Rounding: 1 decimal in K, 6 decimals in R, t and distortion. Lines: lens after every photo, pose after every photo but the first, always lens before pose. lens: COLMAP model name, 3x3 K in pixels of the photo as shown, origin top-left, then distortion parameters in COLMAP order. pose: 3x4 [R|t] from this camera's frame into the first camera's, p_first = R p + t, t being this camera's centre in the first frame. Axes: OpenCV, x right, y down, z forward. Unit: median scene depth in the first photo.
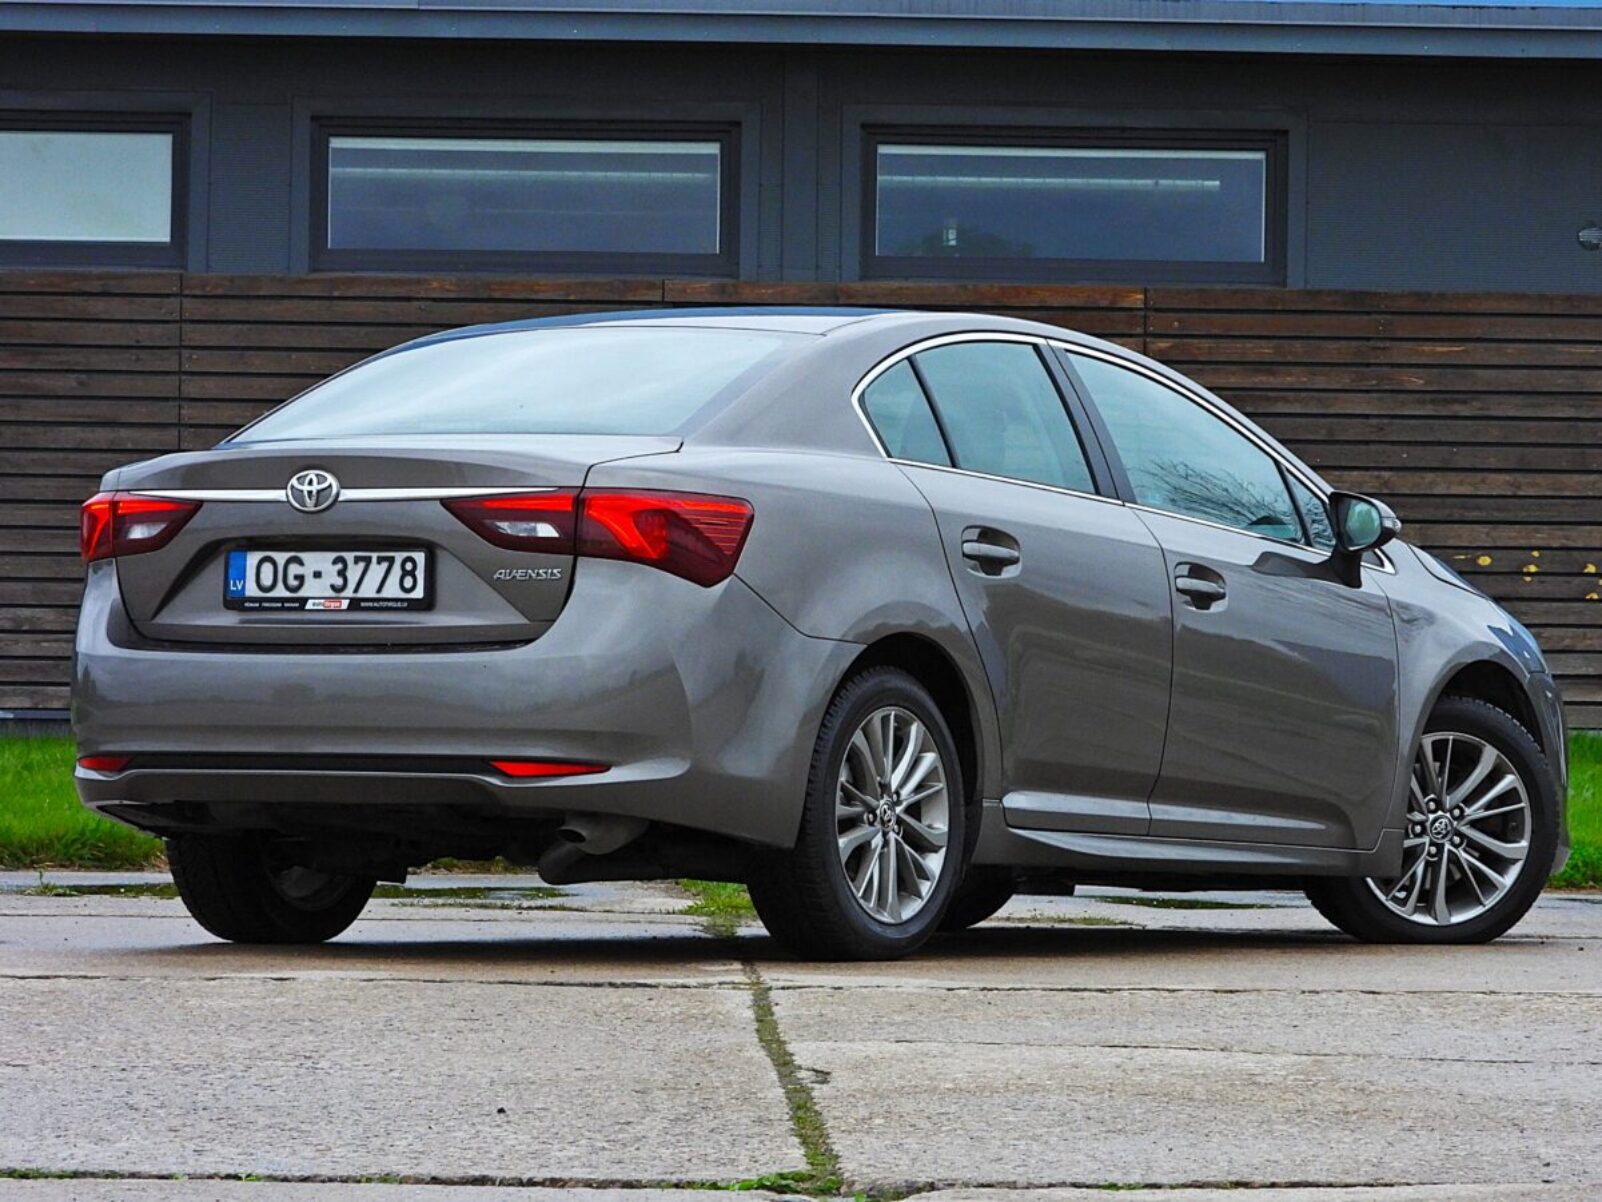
lens RADIAL K [[8590.0, 0, 801.0], [0, 8590.0, 601.0], [0, 0, 1]] dist [-0.065929, -0.082304]
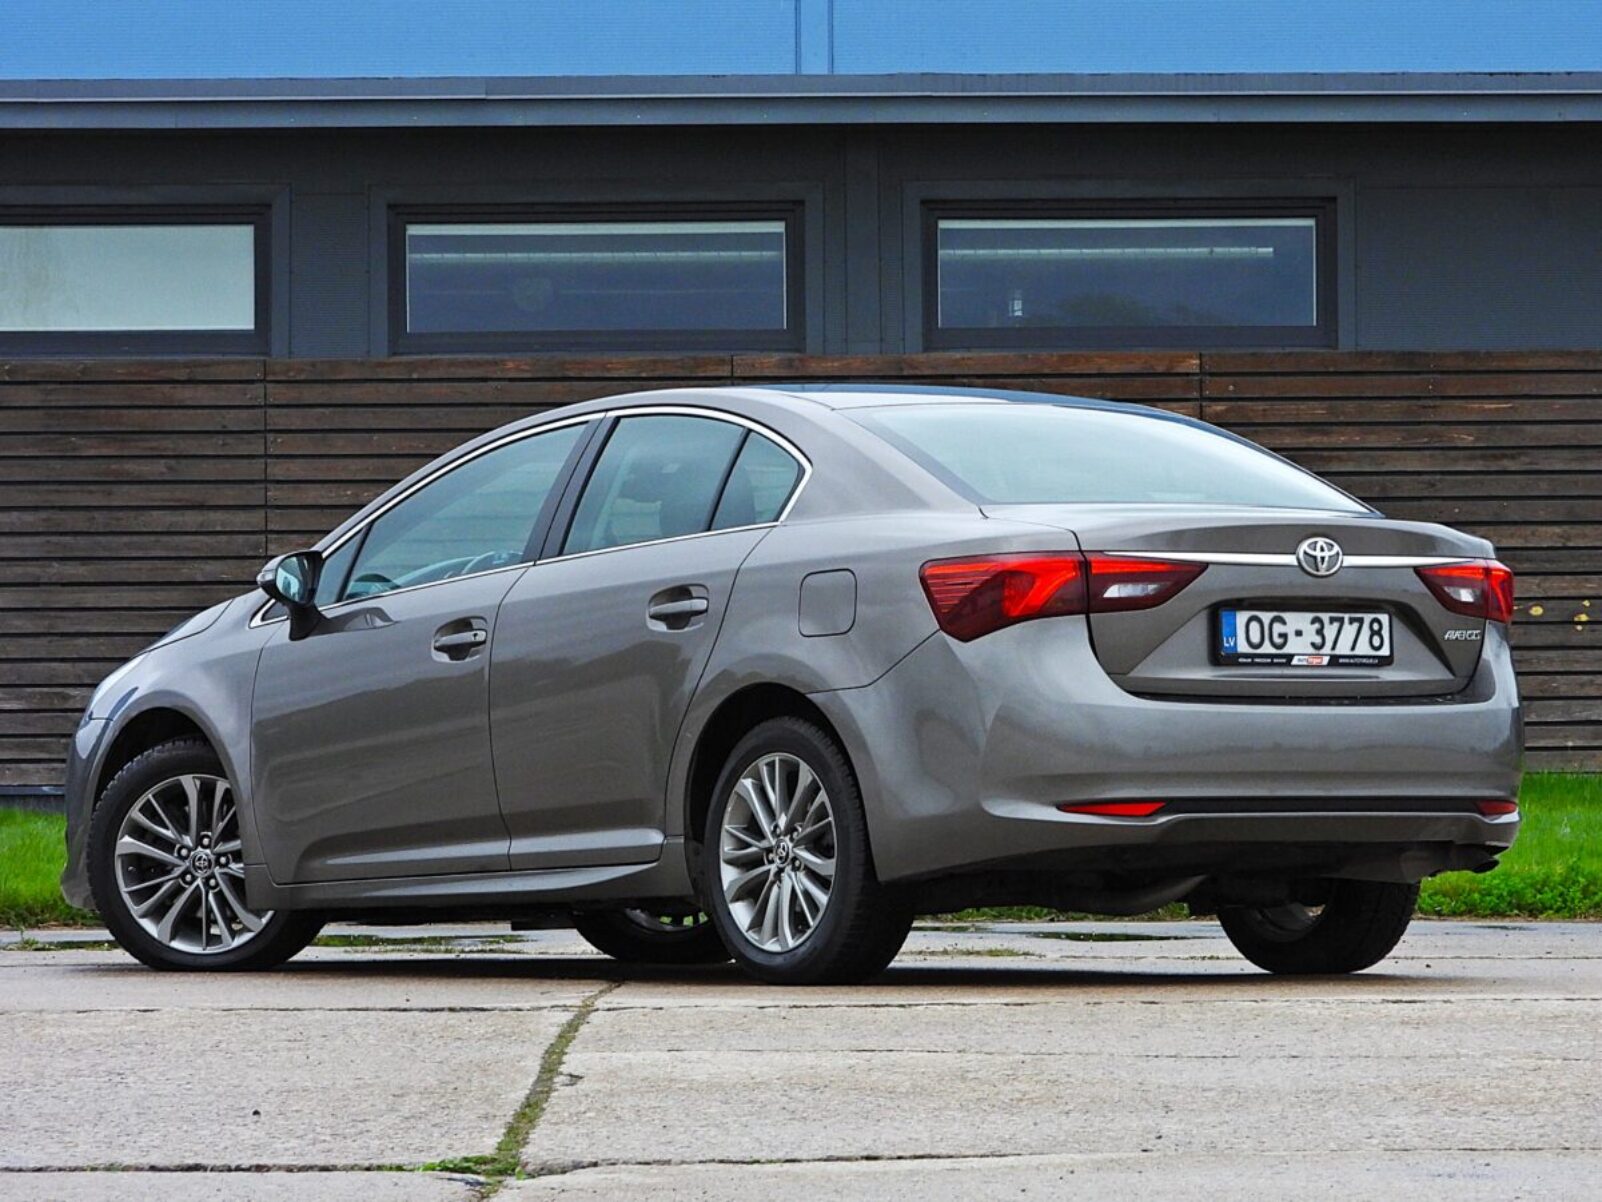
lens RADIAL K [[8590.0, 0, 801.0], [0, 8590.0, 601.0], [0, 0, 1]] dist [-0.065929, -0.082304]
pose [[0.999452, -0.021429, -0.025218, 0.017656], [0.021217, 0.999738, -0.008627, 0.001118], [0.025396, 0.008088, 0.999645, -0.030271]]
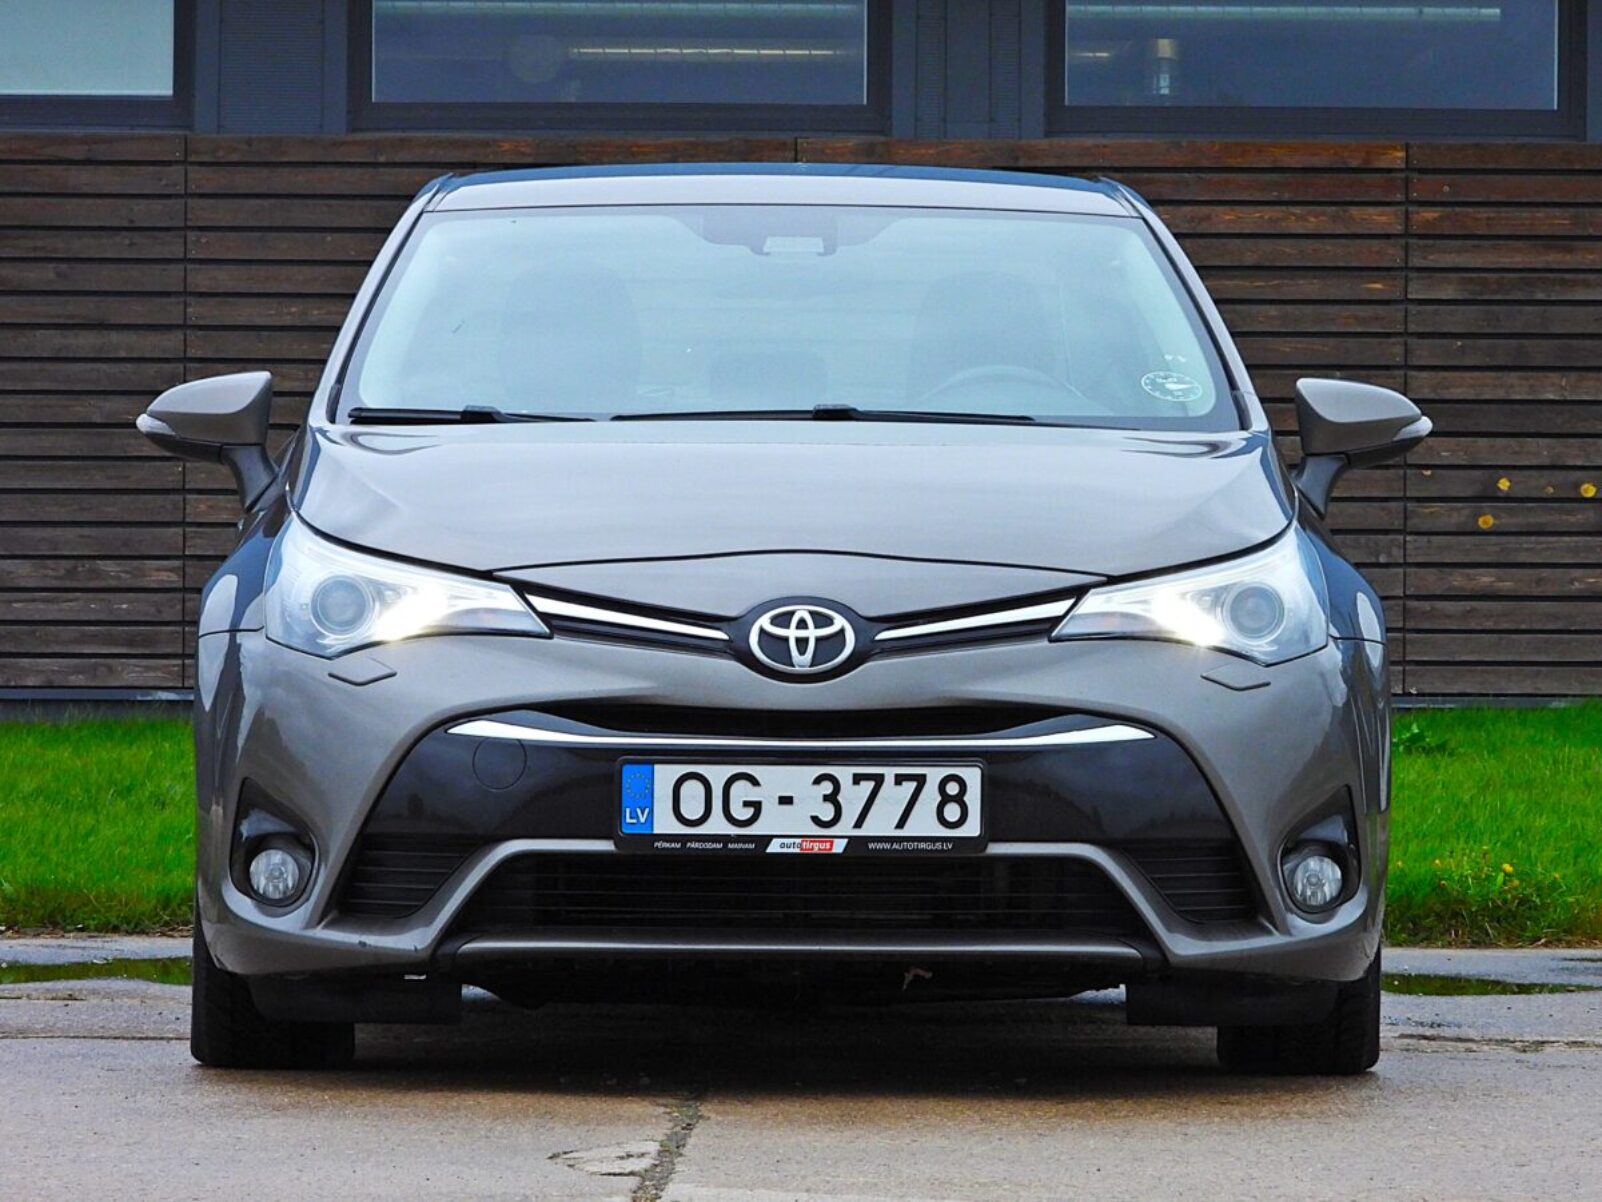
lens RADIAL K [[9391.4, 0, 801.0], [0, 9391.4, 601.0], [0, 0, 1]] dist [0.028602, -6.651223]
pose [[0.999600, -0.007412, -0.027290, 0.007735], [0.007564, 0.999956, 0.005485, 0.000454], [0.027248, -0.005689, 0.999613, 0.136551]]
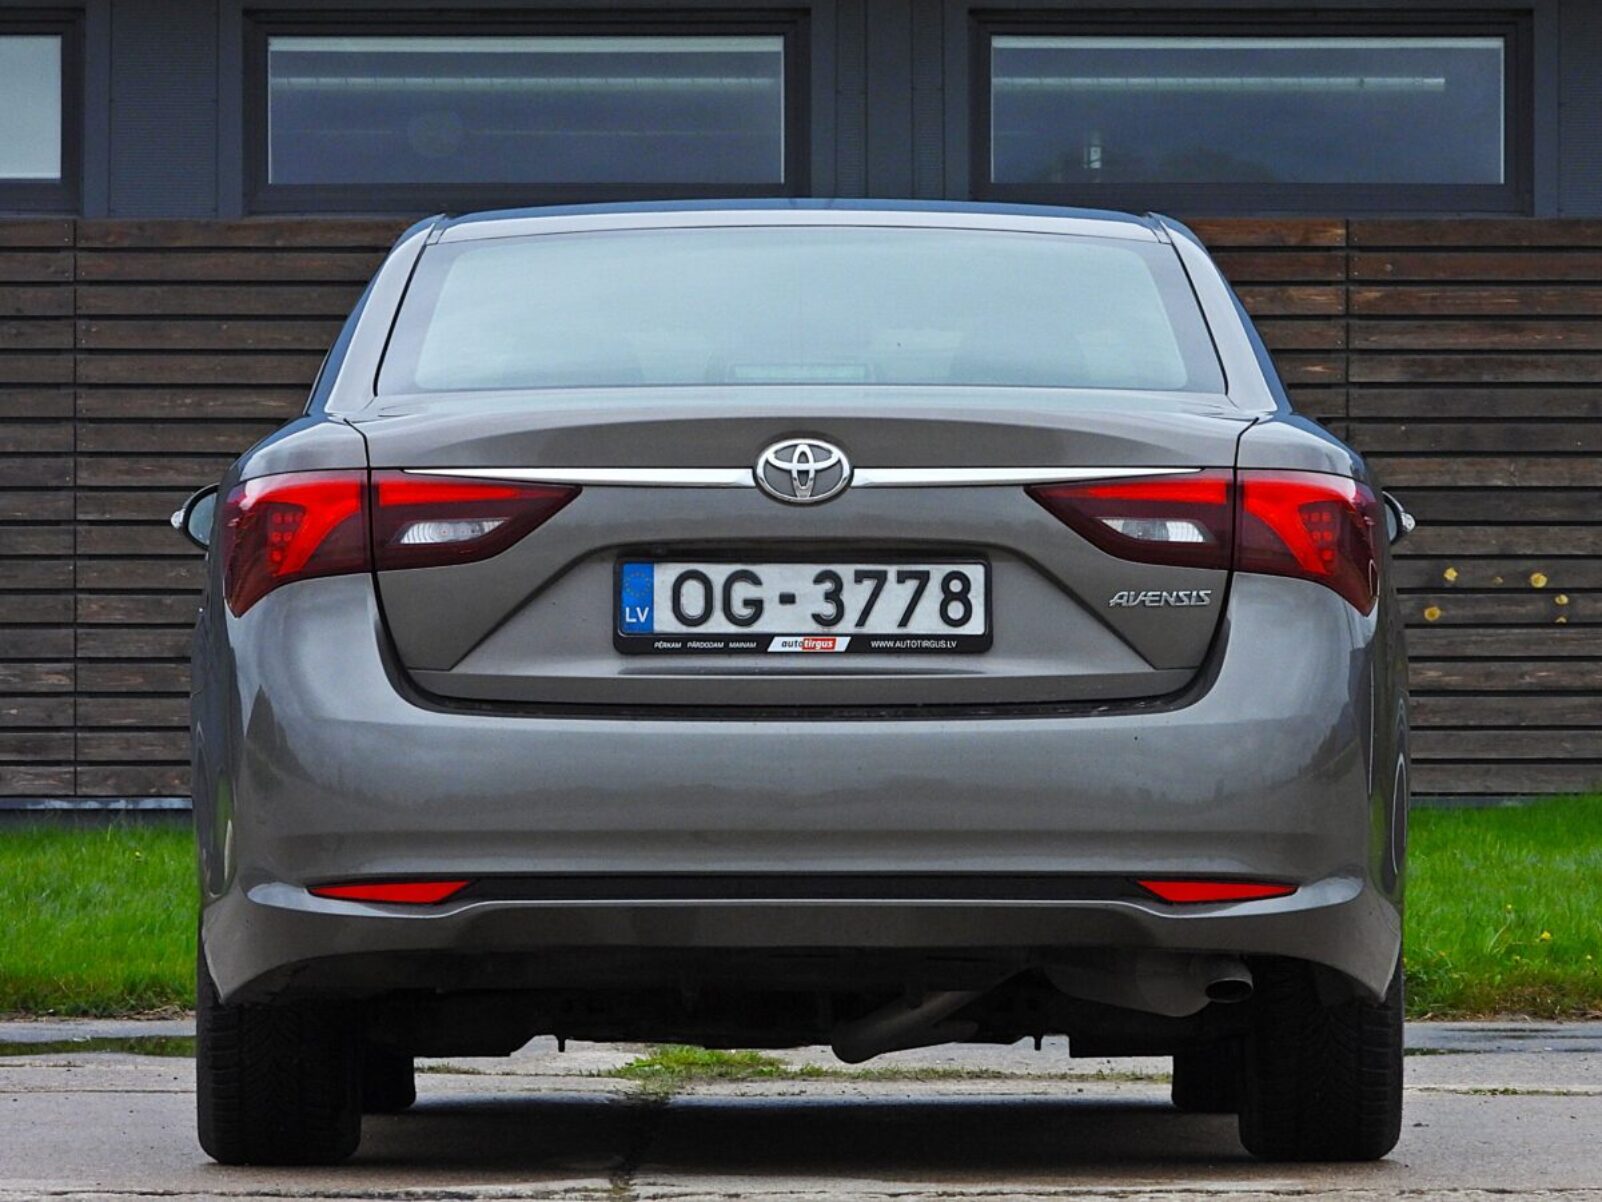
lens RADIAL K [[10883.0, 0, 801.0], [0, 10883.0, 601.0], [0, 0, 1]] dist [-0.263471, 19.900606]
pose [[0.999725, -0.014292, -0.018592, 0.009348], [0.014225, 0.999892, -0.003748, 0.000058], [0.018643, 0.003483, 0.999820, 0.040479]]
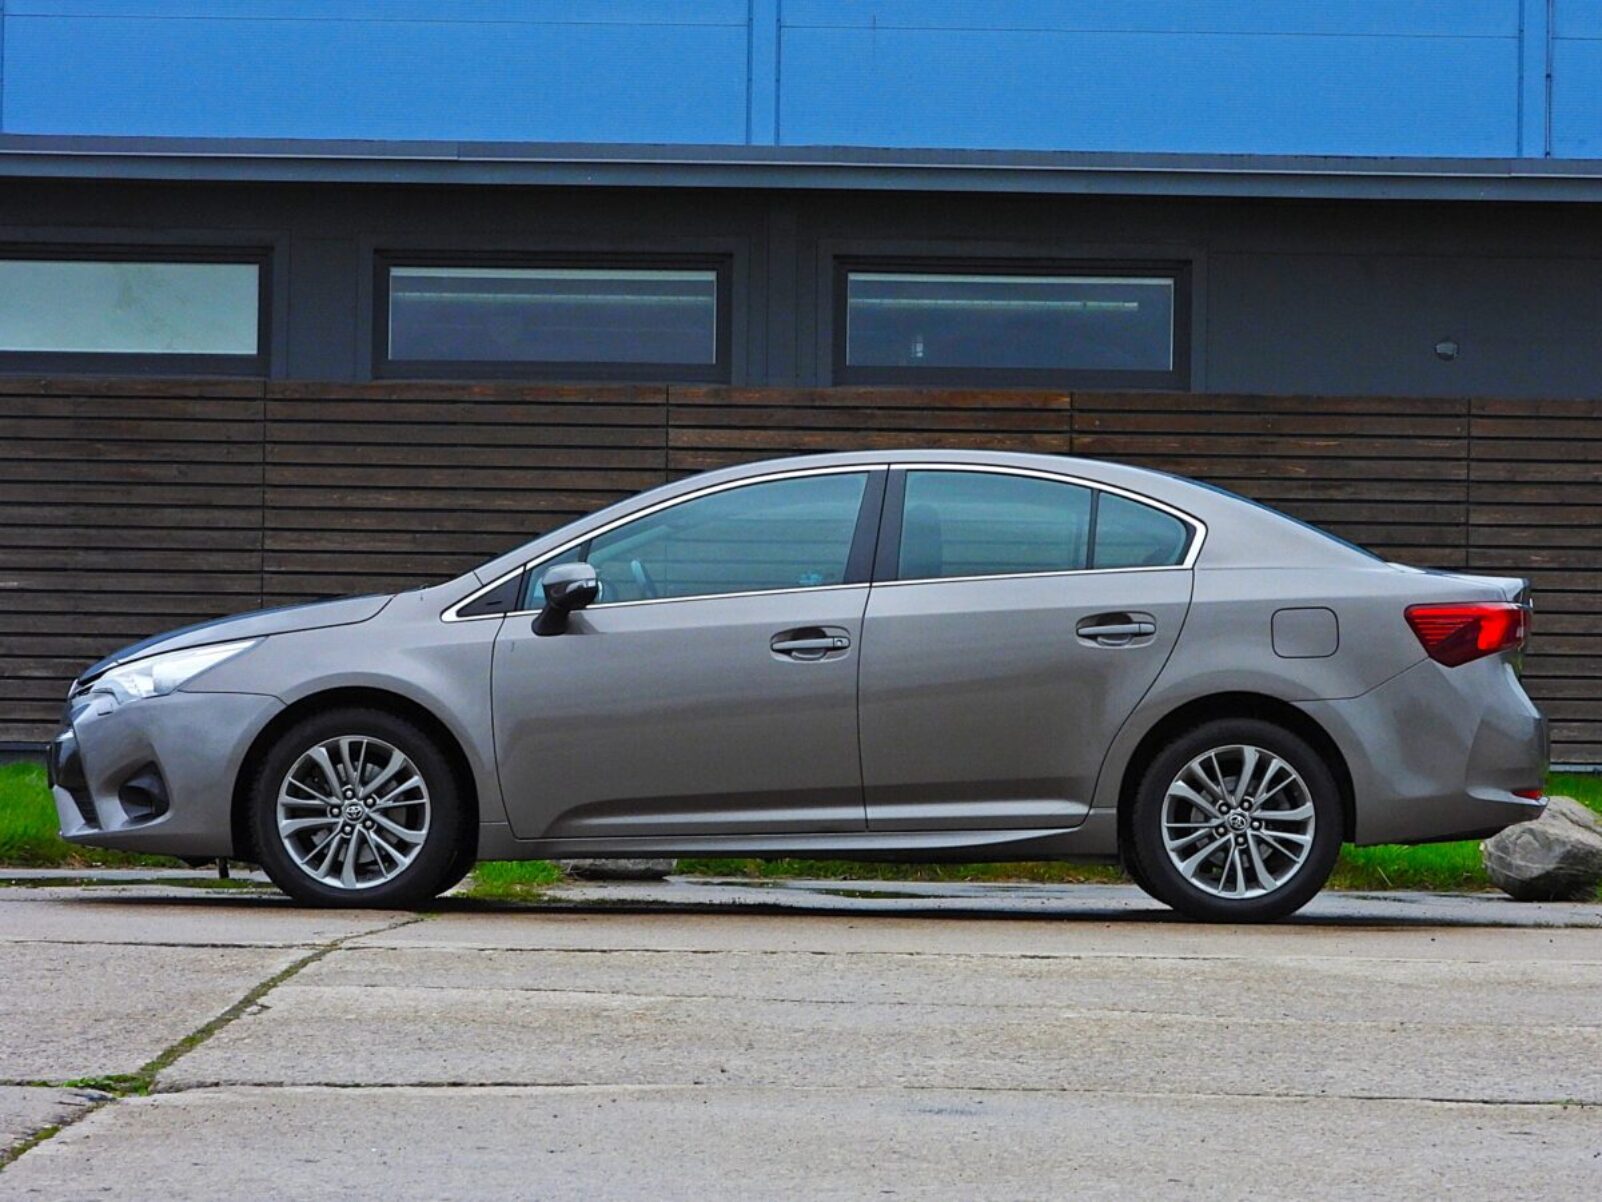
lens RADIAL K [[7370.5, 0, 801.0], [0, 7370.5, 601.0], [0, 0, 1]] dist [-0.016986, -4.167348]
pose [[0.999552, 0.000240, -0.029913, 0.033348], [-0.000488, 0.999965, -0.008302, 0.001107], [0.029910, 0.008313, 0.999518, -0.025599]]
